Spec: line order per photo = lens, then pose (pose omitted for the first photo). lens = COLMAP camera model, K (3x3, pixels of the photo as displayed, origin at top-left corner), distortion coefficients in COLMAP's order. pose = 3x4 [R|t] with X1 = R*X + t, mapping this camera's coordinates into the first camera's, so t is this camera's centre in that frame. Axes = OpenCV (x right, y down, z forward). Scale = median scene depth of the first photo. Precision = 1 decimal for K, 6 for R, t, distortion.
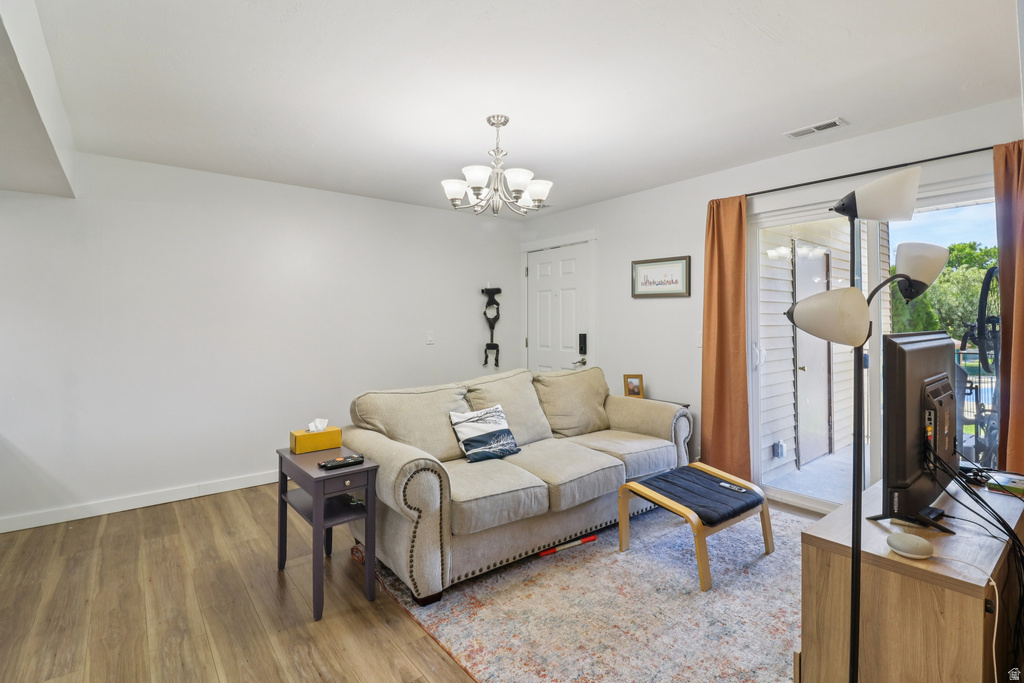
lens RADIAL K [[488.6, 0, 509.9], [0, 488.6, 315.1], [0, 0, 1]] dist [-0.001115, -0.000800]
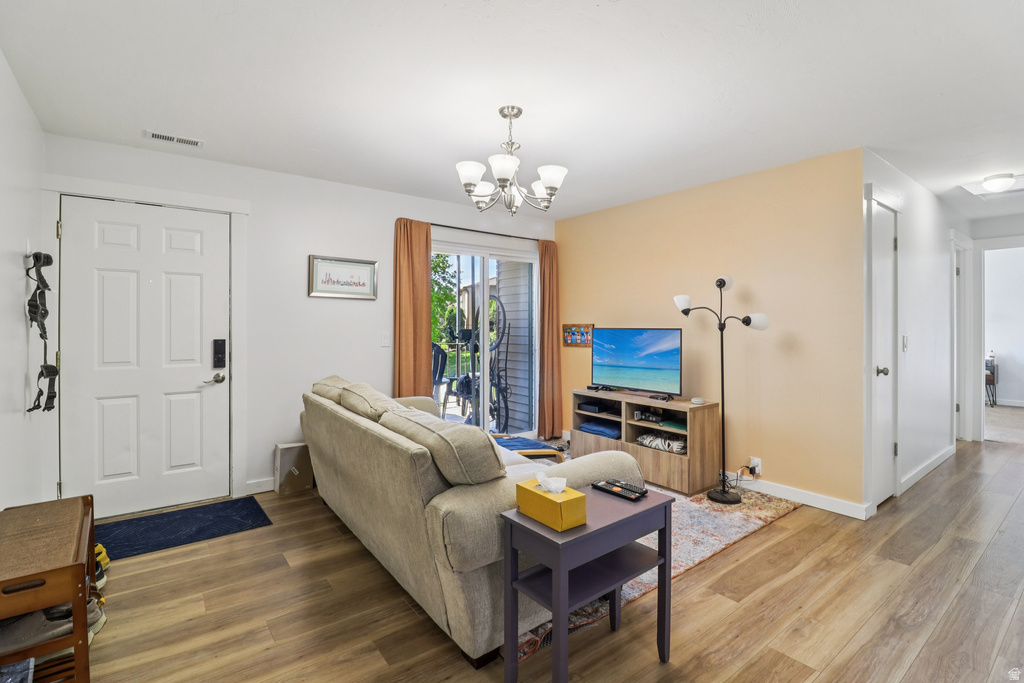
lens RADIAL K [[468.2, 0, 497.1], [0, 468.2, 324.8], [0, 0, 1]] dist [0.000475, -0.010296]
pose [[0.031827, 0.003200, 0.999488, -0.649225], [-0.014754, 0.999887, -0.002731, 0.015308], [-0.999384, -0.014659, 0.031871, 0.705985]]
